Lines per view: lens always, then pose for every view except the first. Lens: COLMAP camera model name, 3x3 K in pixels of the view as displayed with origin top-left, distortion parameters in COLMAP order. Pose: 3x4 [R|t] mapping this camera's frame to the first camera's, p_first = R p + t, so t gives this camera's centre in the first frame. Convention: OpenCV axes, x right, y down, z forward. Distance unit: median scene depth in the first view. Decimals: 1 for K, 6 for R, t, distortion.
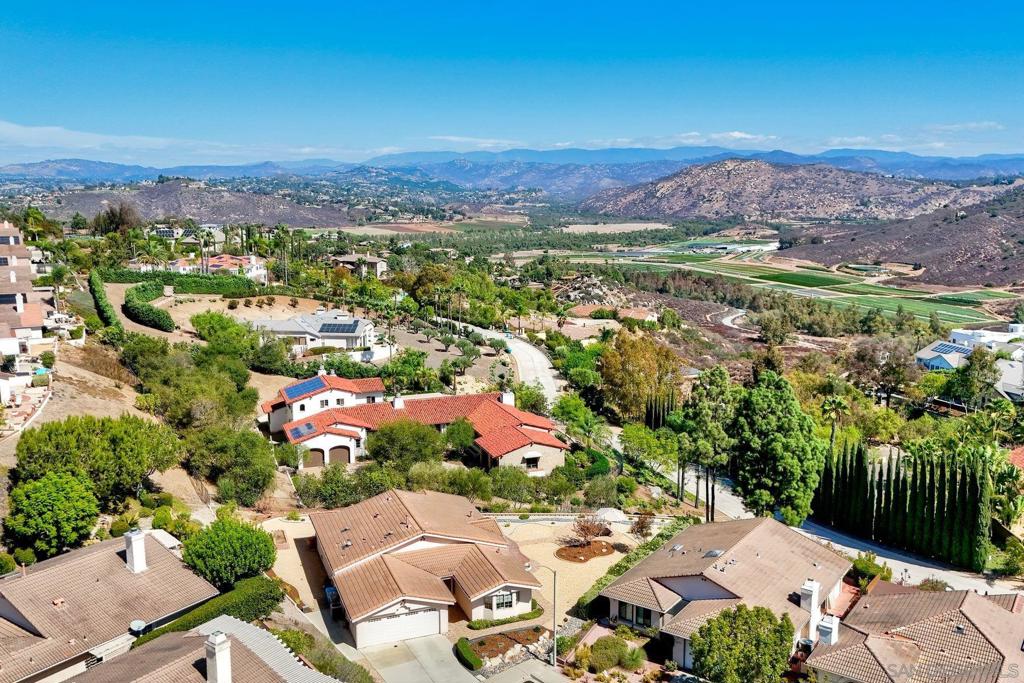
lens RADIAL K [[912.1, 0, 523.9], [0, 912.1, 346.7], [0, 0, 1]] dist [0.069537, -0.009732]
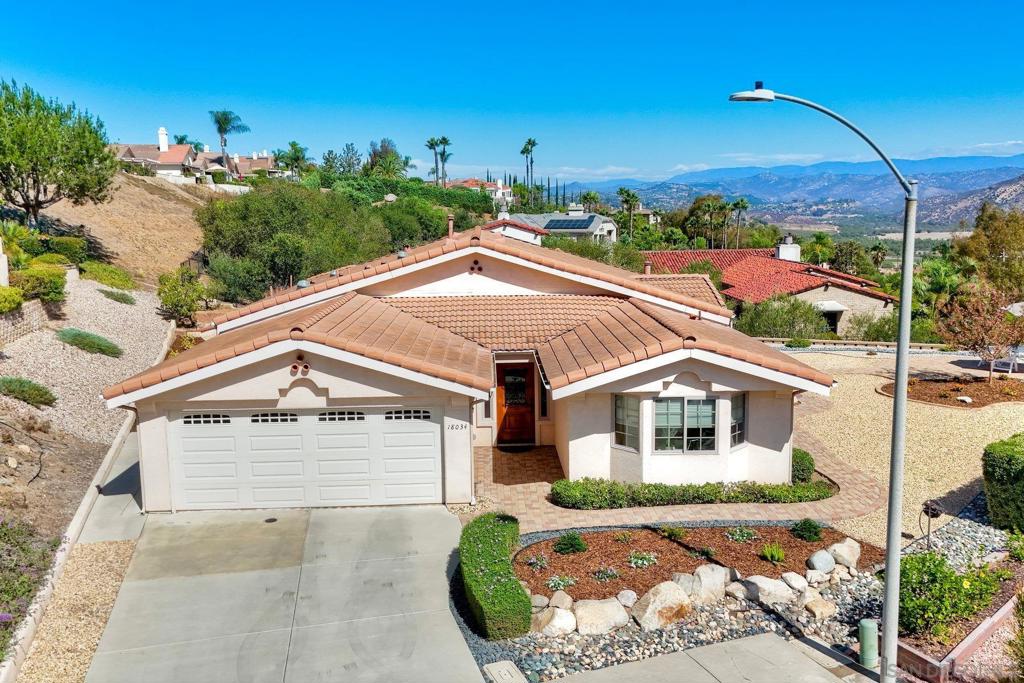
lens RADIAL K [[904.2, 0, 514.5], [0, 904.2, 342.4], [0, 0, 1]] dist [0.070880, -0.066482]
pose [[0.944802, 0.040370, -0.325145, 0.017189], [-0.048697, 0.998660, -0.017510, 0.253976], [0.324003, 0.032377, 0.945502, 0.707847]]
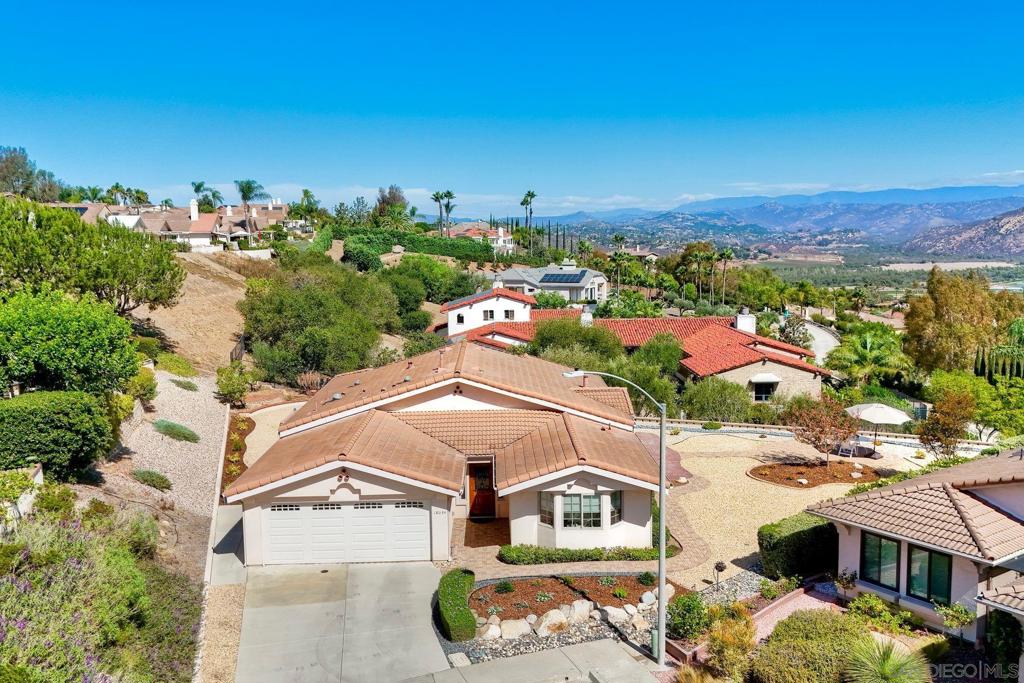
lens RADIAL K [[904.8, 0, 512.0], [0, 904.8, 341.5], [0, 0, 1]] dist [0.091608, -0.128777]
pose [[0.941611, 0.030443, -0.335323, 0.088544], [-0.049708, 0.997560, -0.049019, 0.214158], [0.333012, 0.062825, 0.940827, 0.558877]]
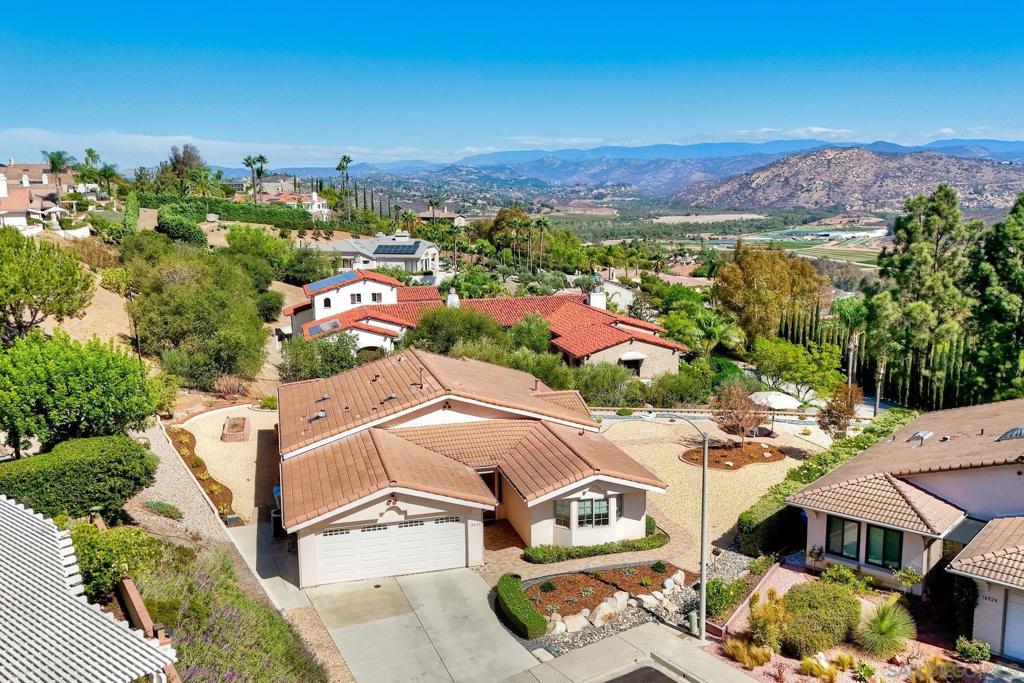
lens RADIAL K [[904.8, 0, 512.0], [0, 904.8, 341.5], [0, 0, 1]] dist [0.091608, -0.128777]
pose [[0.994035, 0.008950, -0.108694, -0.011968], [-0.009494, 0.999945, -0.004491, 0.179763], [0.108648, 0.005497, 0.994065, 0.475327]]
